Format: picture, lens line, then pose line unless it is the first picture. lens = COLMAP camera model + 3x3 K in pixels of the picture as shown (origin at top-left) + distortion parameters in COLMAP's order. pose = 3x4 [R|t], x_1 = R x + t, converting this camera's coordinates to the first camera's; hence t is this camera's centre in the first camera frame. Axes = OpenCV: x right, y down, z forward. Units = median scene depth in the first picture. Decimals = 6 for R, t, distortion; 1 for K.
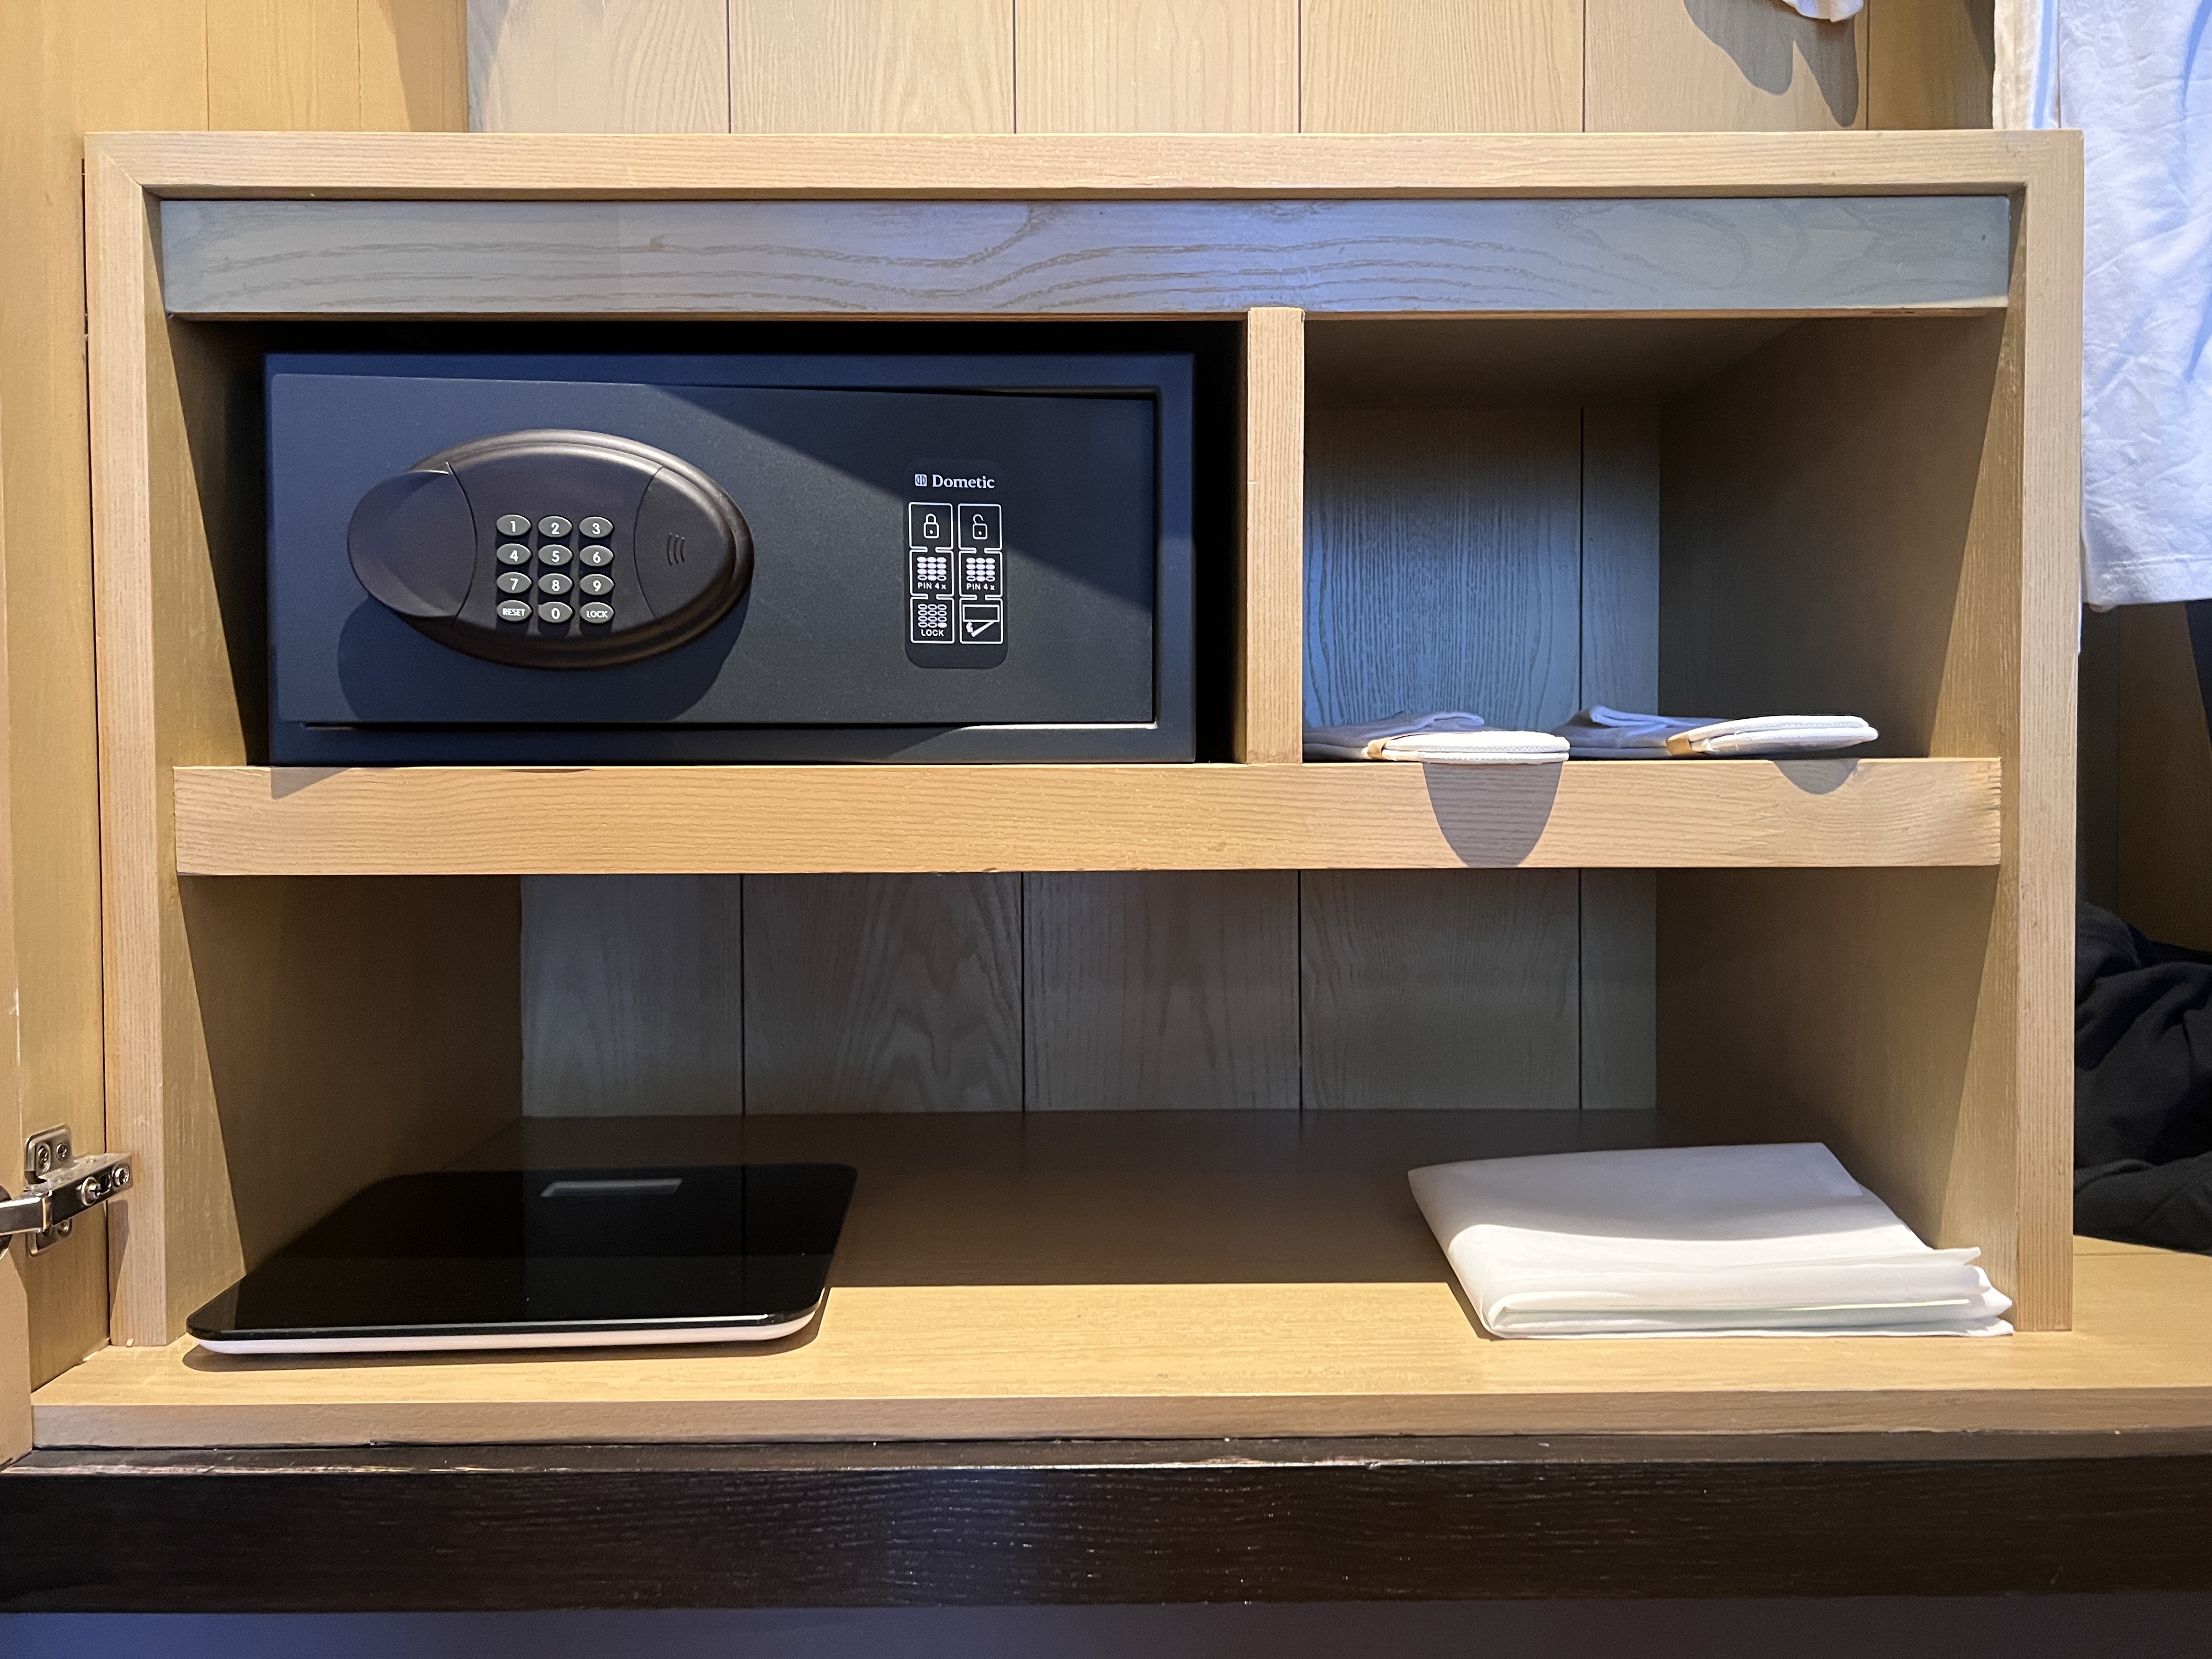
lens RADIAL K [[1685.4, 0, 1106.8], [0, 1685.4, 829.6], [0, 0, 1]] dist [0.038261, -0.034203]
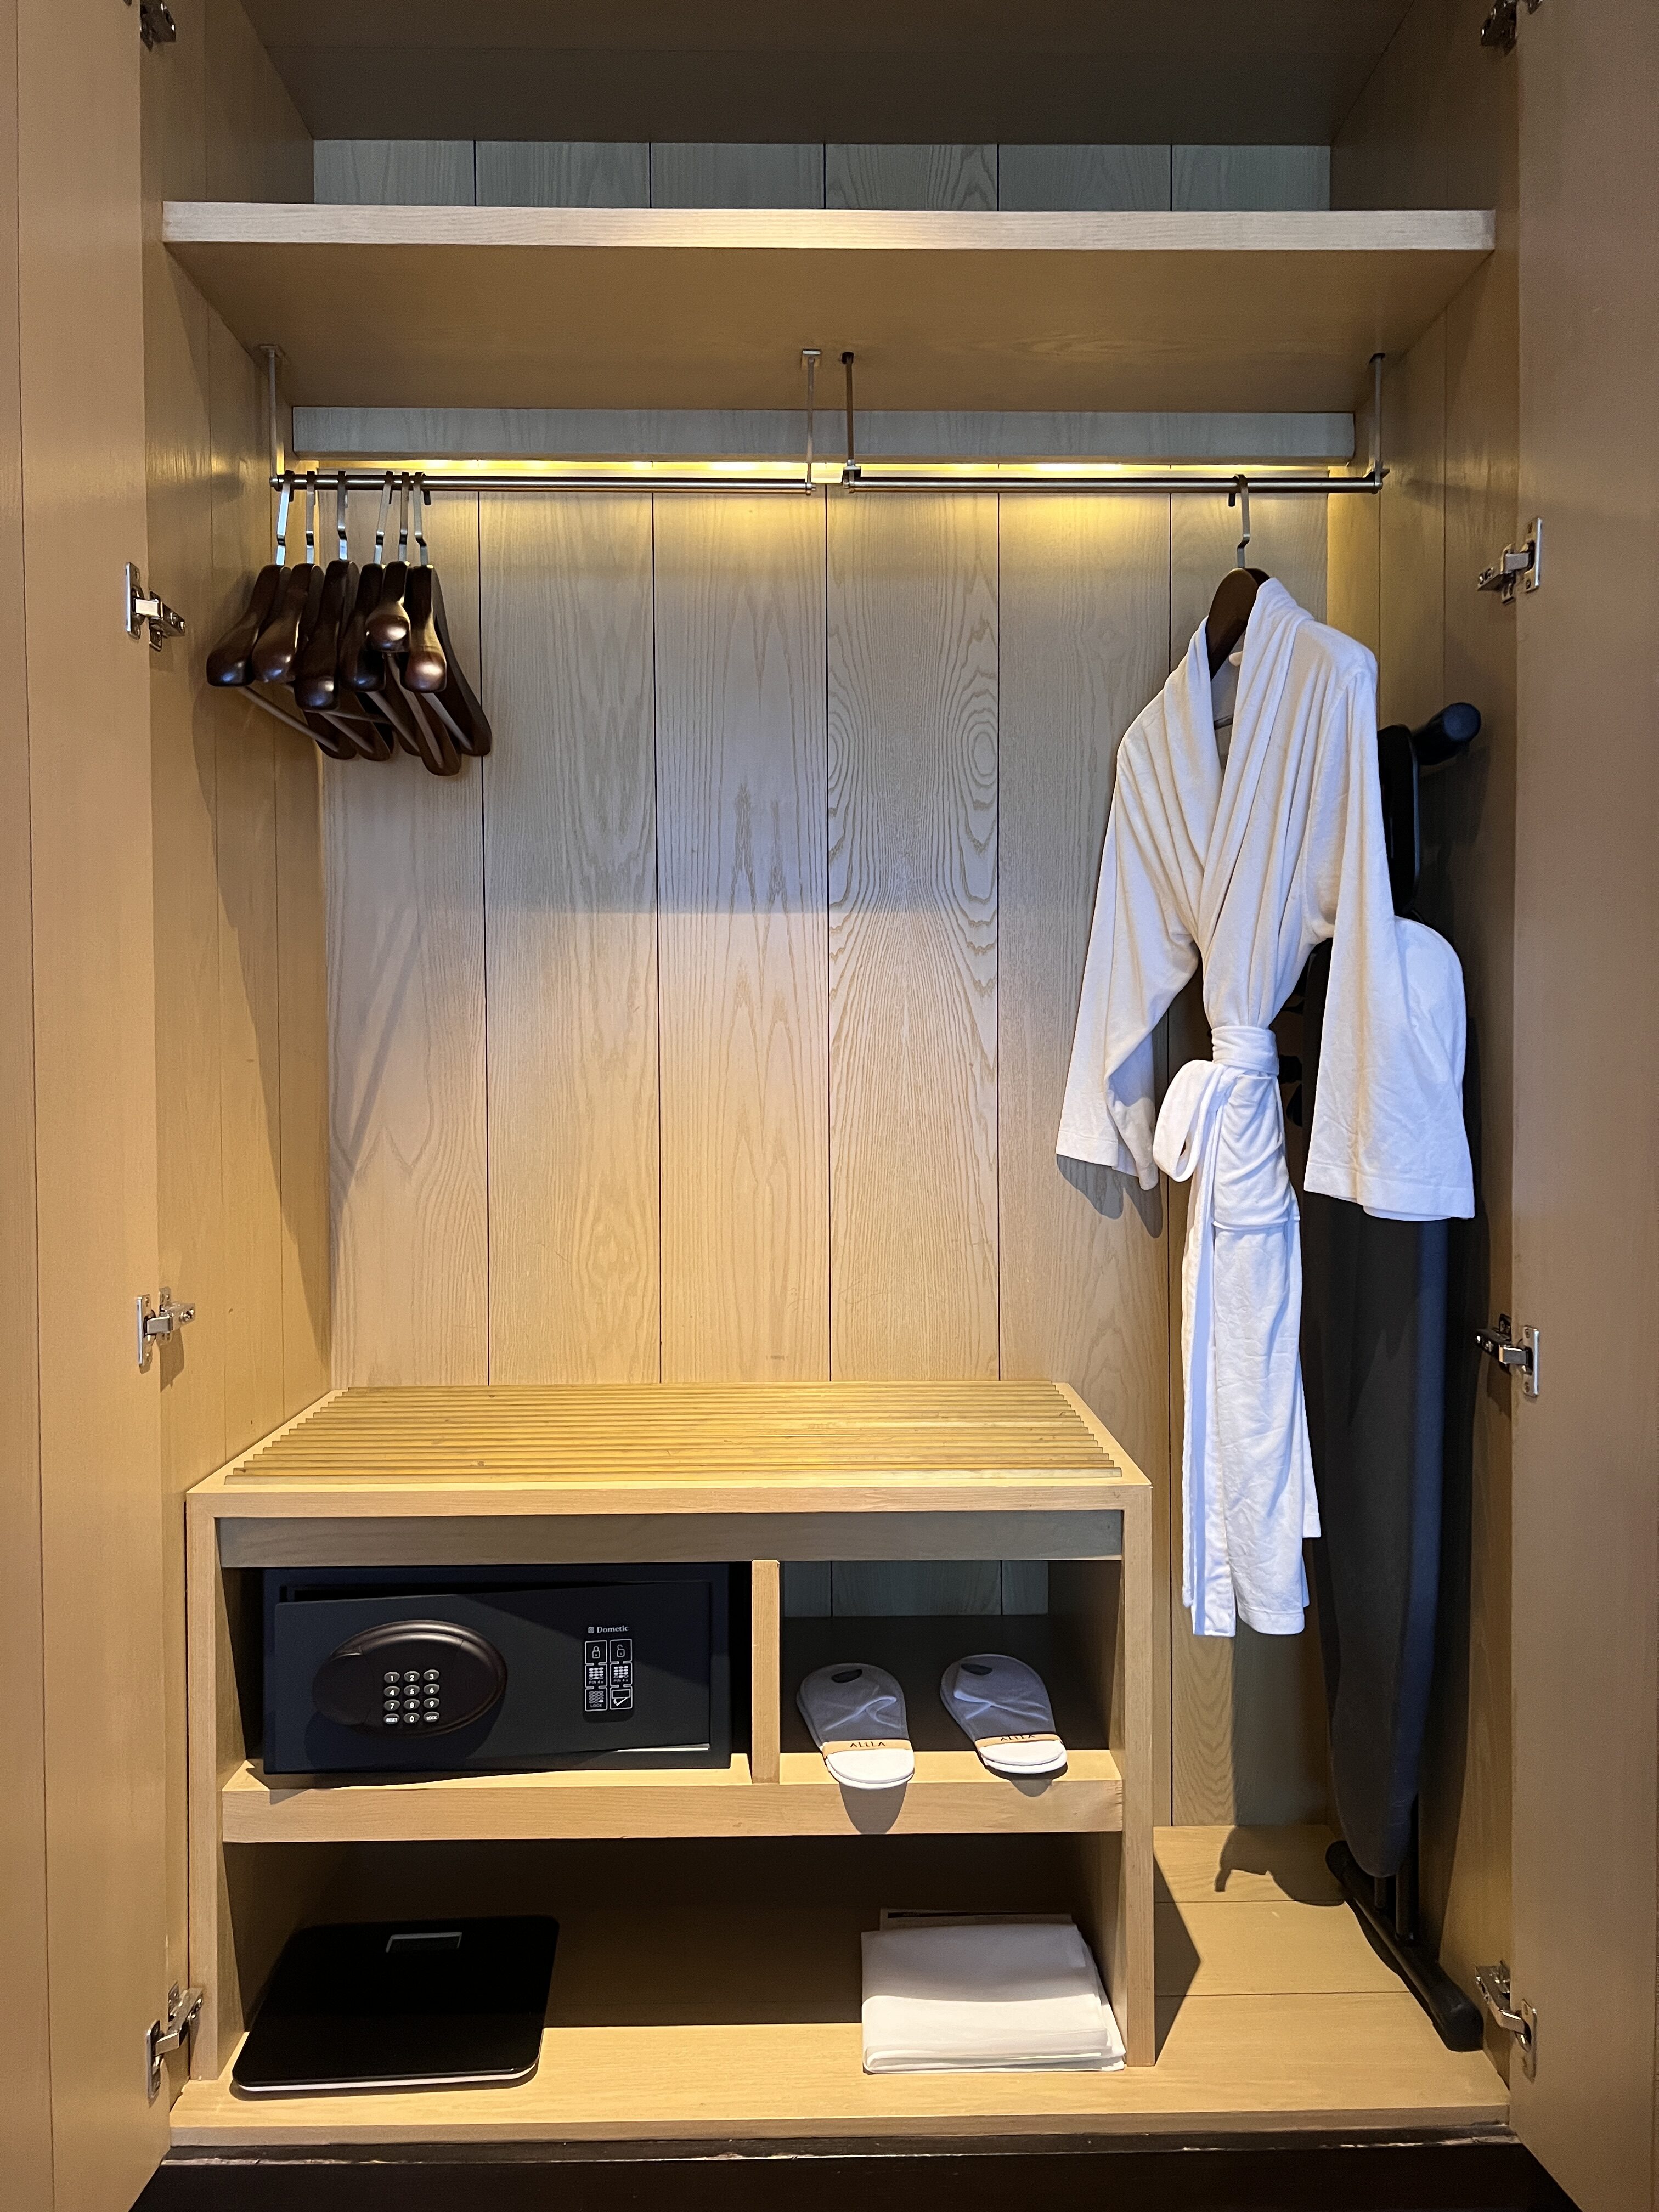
lens RADIAL K [[1685.4, 0, 835.8], [0, 1685.4, 1120.1], [0, 0, 1]] dist [0.038261, -0.034203]
pose [[0.999974, 0.002153, 0.006916, 0.166953], [-0.002068, 0.999924, -0.012157, -0.799829], [-0.006942, 0.012142, 0.999902, -1.029546]]
